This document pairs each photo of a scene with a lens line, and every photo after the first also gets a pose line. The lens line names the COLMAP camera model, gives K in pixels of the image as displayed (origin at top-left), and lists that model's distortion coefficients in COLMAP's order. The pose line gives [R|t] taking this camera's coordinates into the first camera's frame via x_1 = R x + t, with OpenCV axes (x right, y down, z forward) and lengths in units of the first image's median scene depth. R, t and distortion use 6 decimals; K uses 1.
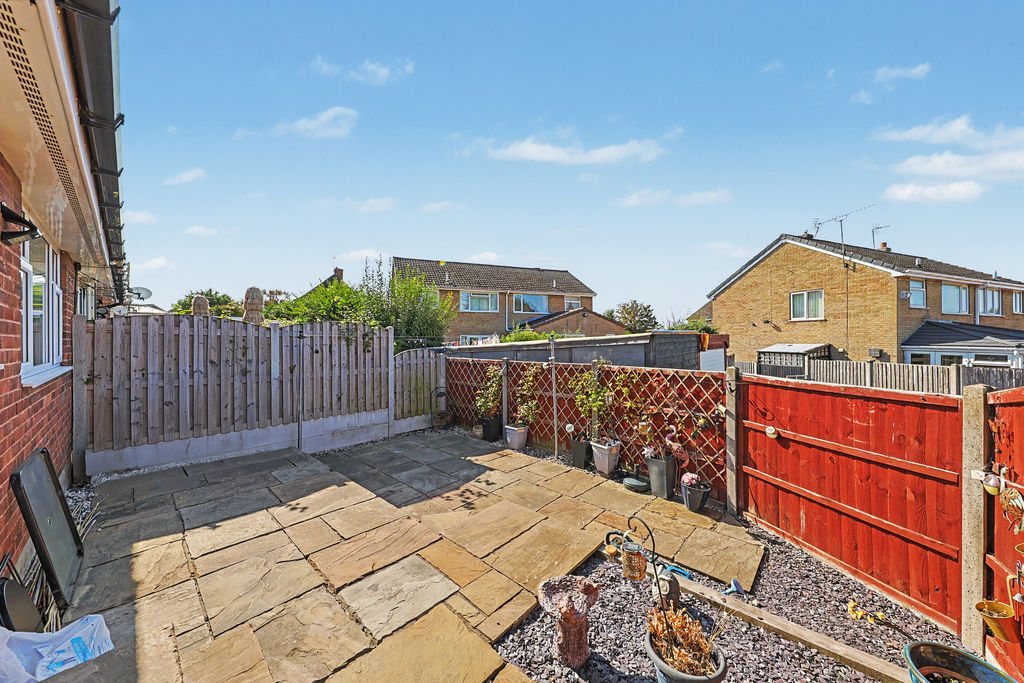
lens RADIAL K [[352.4, 0, 513.5], [0, 352.4, 341.5], [0, 0, 1]] dist [-0.000414, -0.000032]
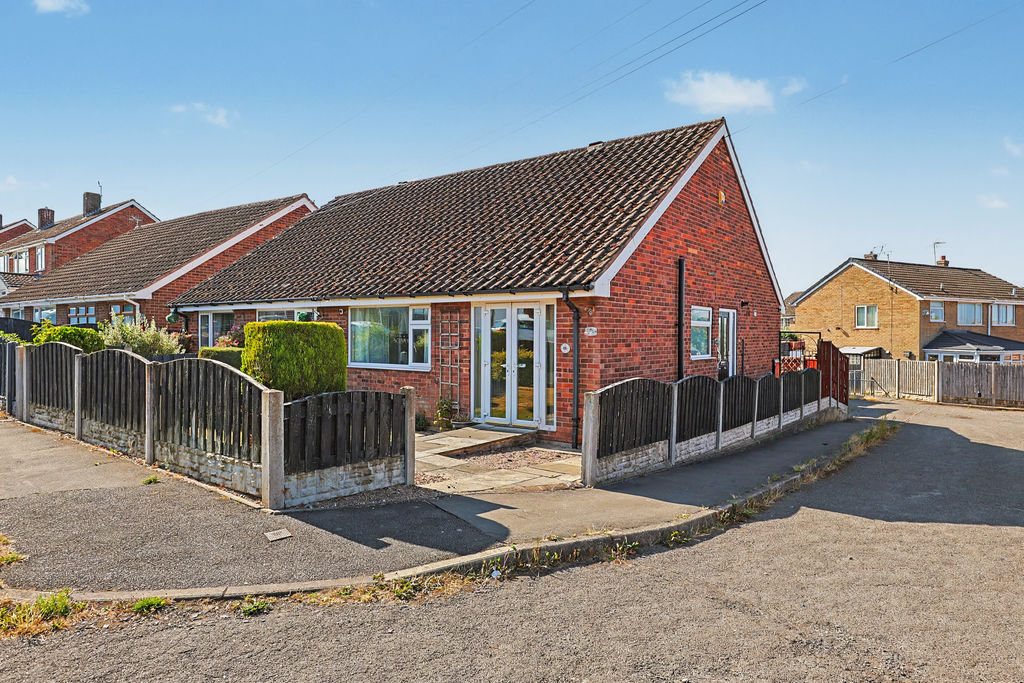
lens RADIAL K [[613.0, 0, 512.7], [0, 613.0, 341.0], [0, 0, 1]] dist [0.007277, -0.002526]
pose [[0.996073, 0.007682, 0.088200, -0.694632], [-0.008186, 0.999952, 0.005363, -0.017338], [-0.088155, -0.006064, 0.996088, -1.203138]]
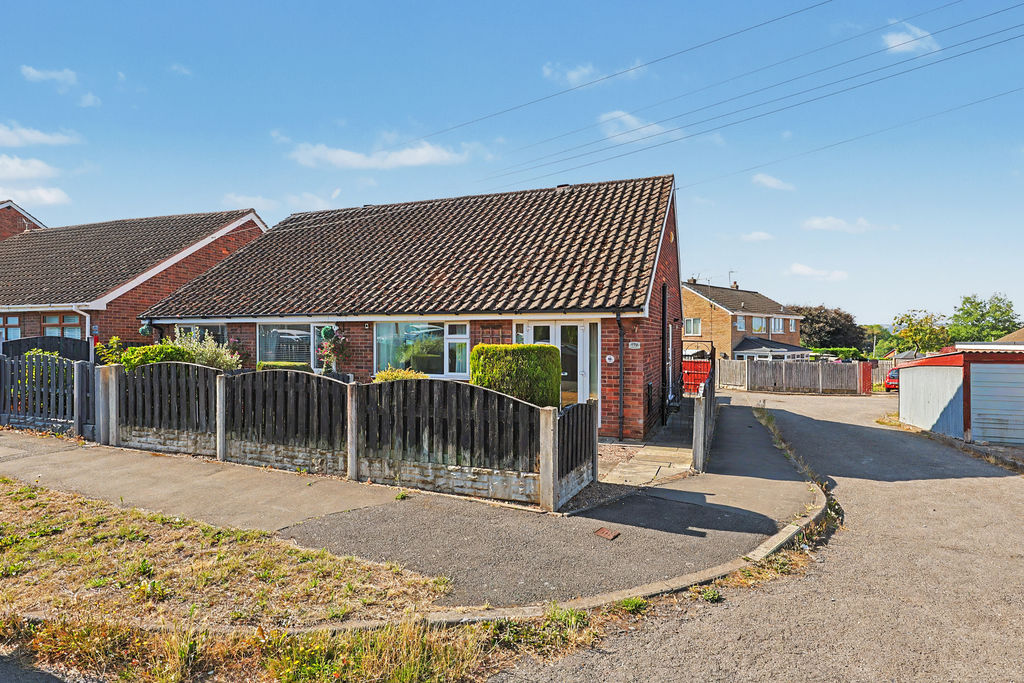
lens RADIAL K [[530.3, 0, 507.6], [0, 530.3, 345.8], [0, 0, 1]] dist [0.006457, -0.000572]
pose [[0.936264, -0.000132, 0.351297, -0.958014], [-0.002212, 0.999978, 0.006271, -0.028377], [-0.351290, -0.006648, 0.936243, -1.150260]]
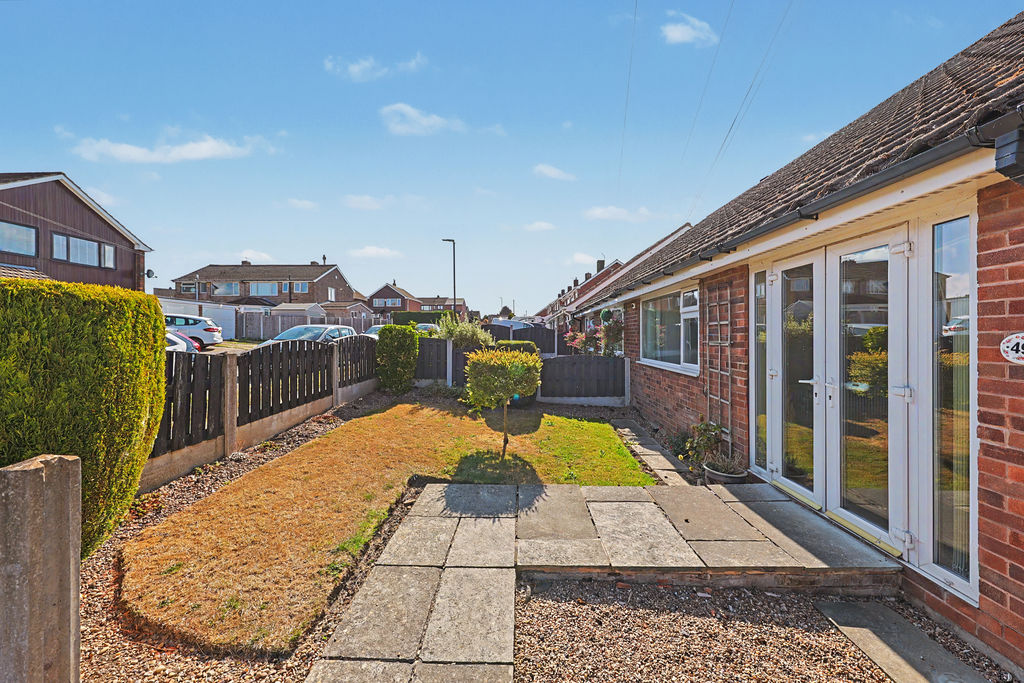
lens RADIAL K [[341.7, 0, 515.6], [0, 341.7, 339.6], [0, 0, 1]] dist [-0.001703, -0.000246]
pose [[0.644752, 0.001566, -0.764390, -0.597681], [0.008386, 0.999923, 0.009122, -0.011285], [0.764346, -0.012292, 0.644690, -0.721469]]
